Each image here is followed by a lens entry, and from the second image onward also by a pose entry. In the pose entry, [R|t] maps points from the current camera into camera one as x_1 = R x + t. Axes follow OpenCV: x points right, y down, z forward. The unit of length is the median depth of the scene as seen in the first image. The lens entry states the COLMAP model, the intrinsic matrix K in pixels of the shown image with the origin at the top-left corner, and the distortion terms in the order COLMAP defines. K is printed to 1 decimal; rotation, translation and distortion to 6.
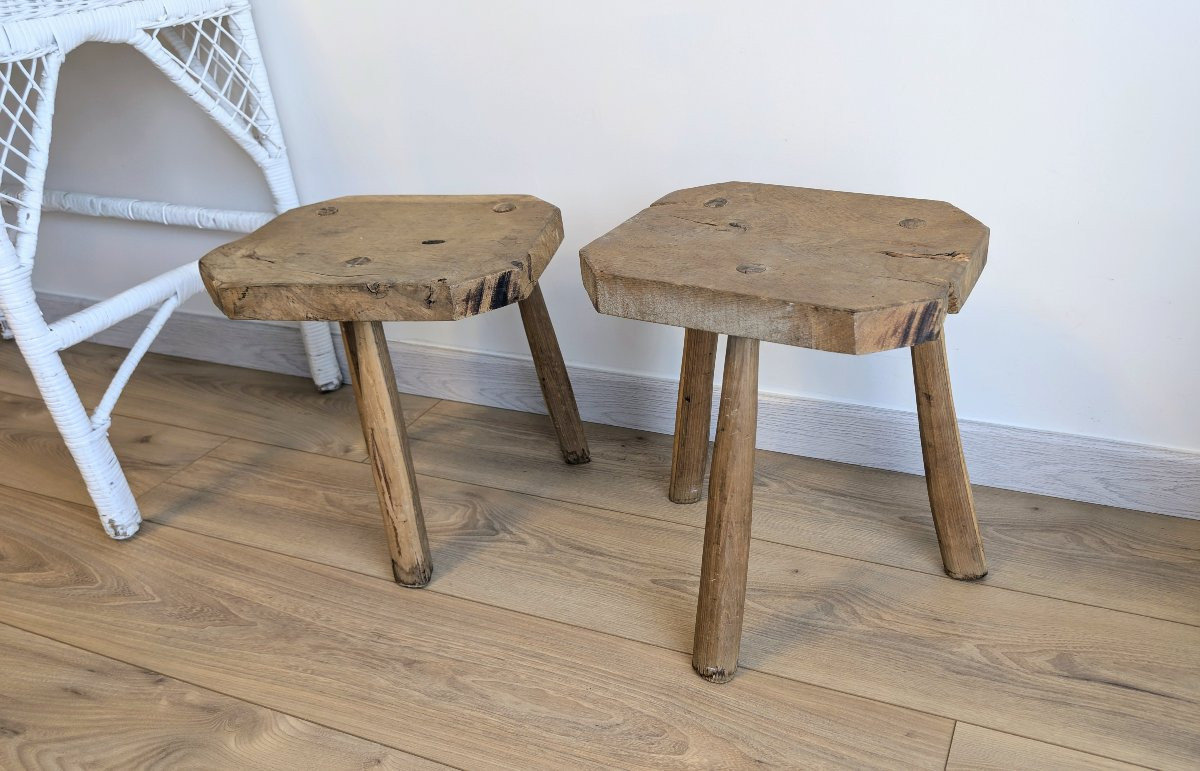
lens RADIAL K [[999.9, 0, 698.0], [0, 999.9, 379.6], [0, 0, 1]] dist [0.016514, -0.021528]
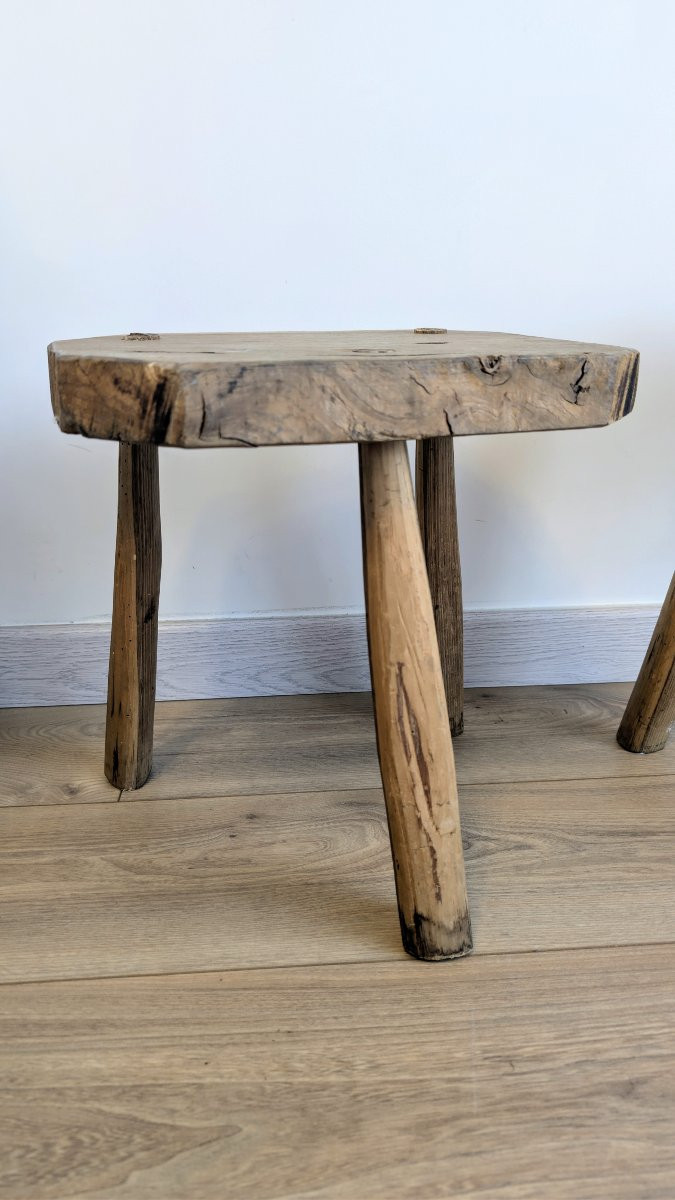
lens RADIAL K [[877.8, 0, 339.2], [0, 877.8, 597.2], [0, 0, 1]] dist [0.019913, -0.026191]
pose [[0.891899, -0.094270, 0.442301, -0.567083], [0.168519, 0.976872, -0.131613, 0.071359], [-0.419664, 0.191921, 0.887157, 0.595524]]
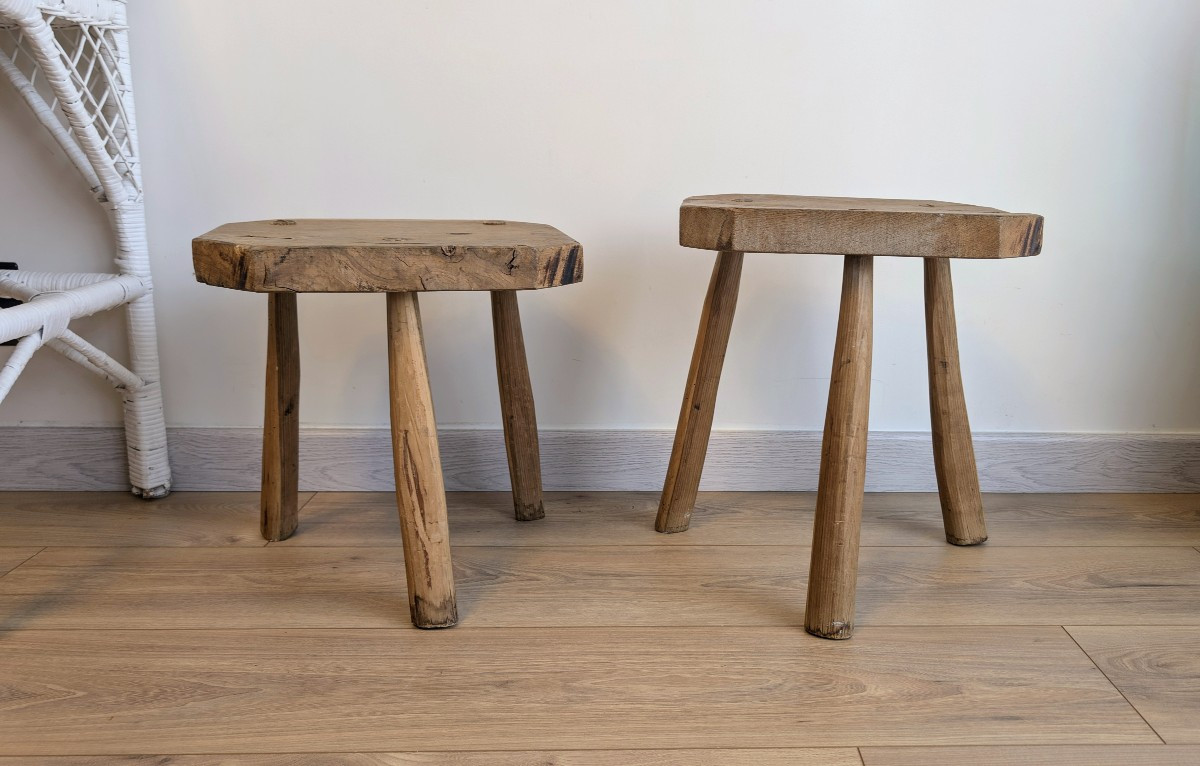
lens RADIAL K [[999.9, 0, 697.8], [0, 999.9, 385.4], [0, 0, 1]] dist [0.016514, -0.021528]
pose [[0.899351, -0.020126, 0.436765, -0.481511], [0.131937, 0.964866, -0.227213, 0.243980], [-0.416847, 0.261970, 0.870408, 0.133883]]
